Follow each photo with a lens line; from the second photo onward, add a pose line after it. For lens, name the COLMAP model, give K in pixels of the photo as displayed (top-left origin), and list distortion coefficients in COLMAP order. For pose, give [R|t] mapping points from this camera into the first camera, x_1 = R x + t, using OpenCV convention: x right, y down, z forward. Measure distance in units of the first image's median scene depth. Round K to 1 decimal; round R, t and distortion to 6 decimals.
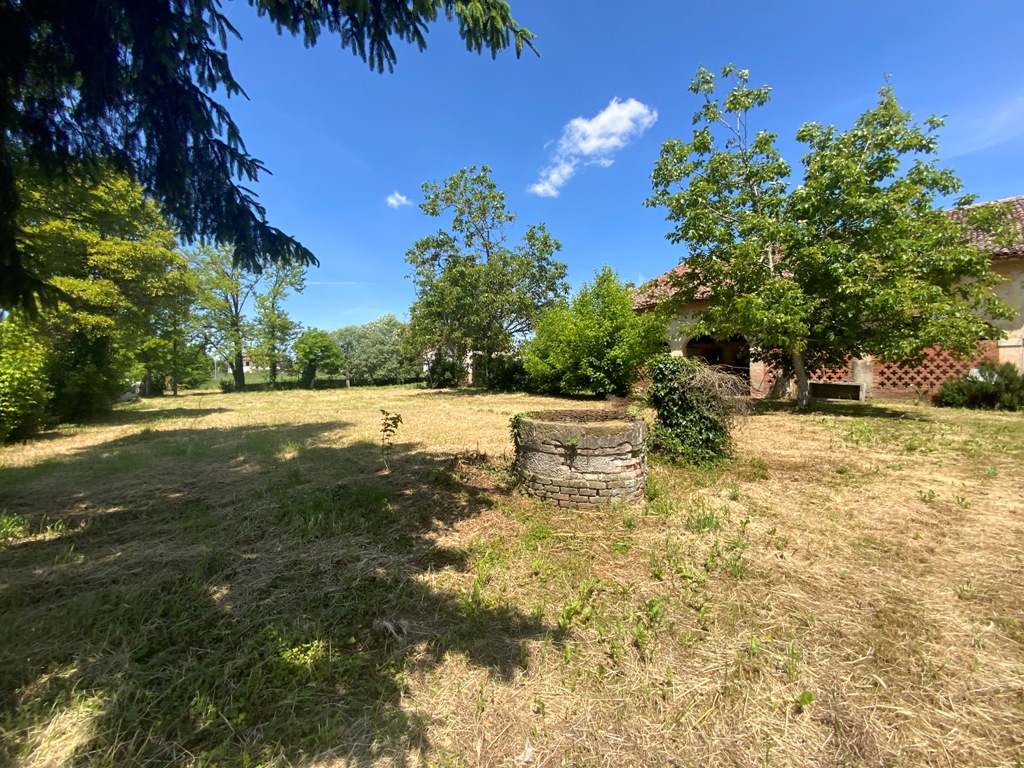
lens RADIAL K [[414.8, 0, 514.9], [0, 414.8, 387.0], [0, 0, 1]] dist [0.021446, -0.017013]
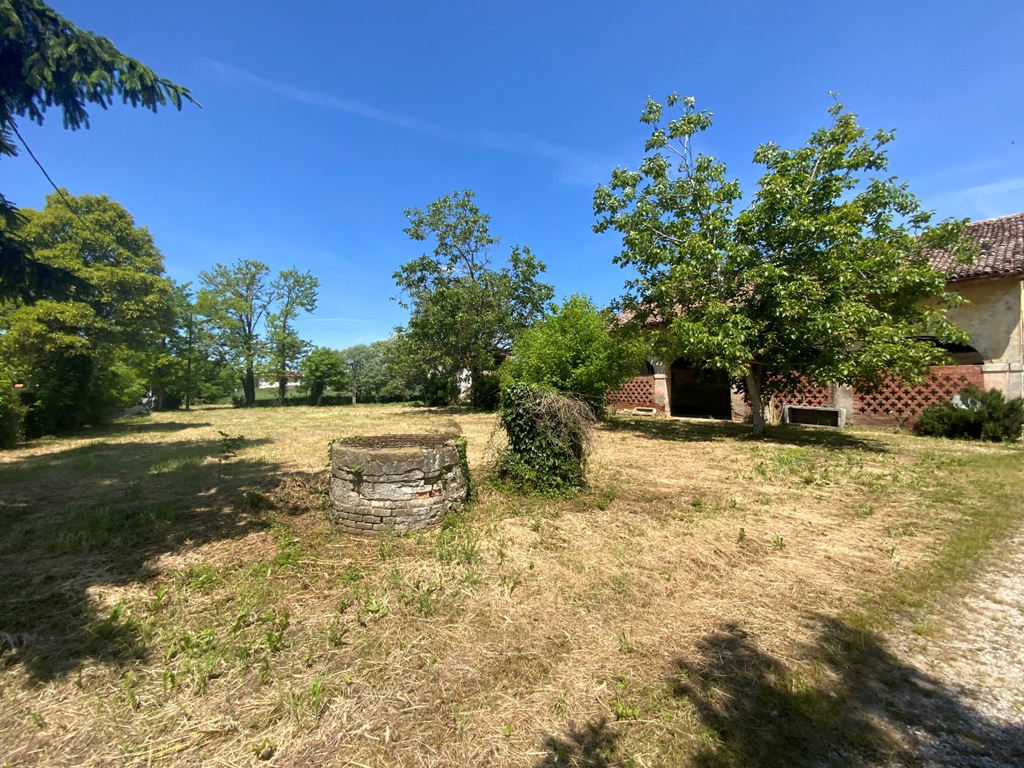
lens RADIAL K [[414.8, 0, 514.9], [0, 414.8, 387.0], [0, 0, 1]] dist [0.021446, -0.017013]
pose [[0.997831, 0.011870, -0.064743, 0.143949], [-0.014703, 0.998947, -0.043460, -0.006156], [0.064159, 0.044317, 0.996955, 0.003408]]
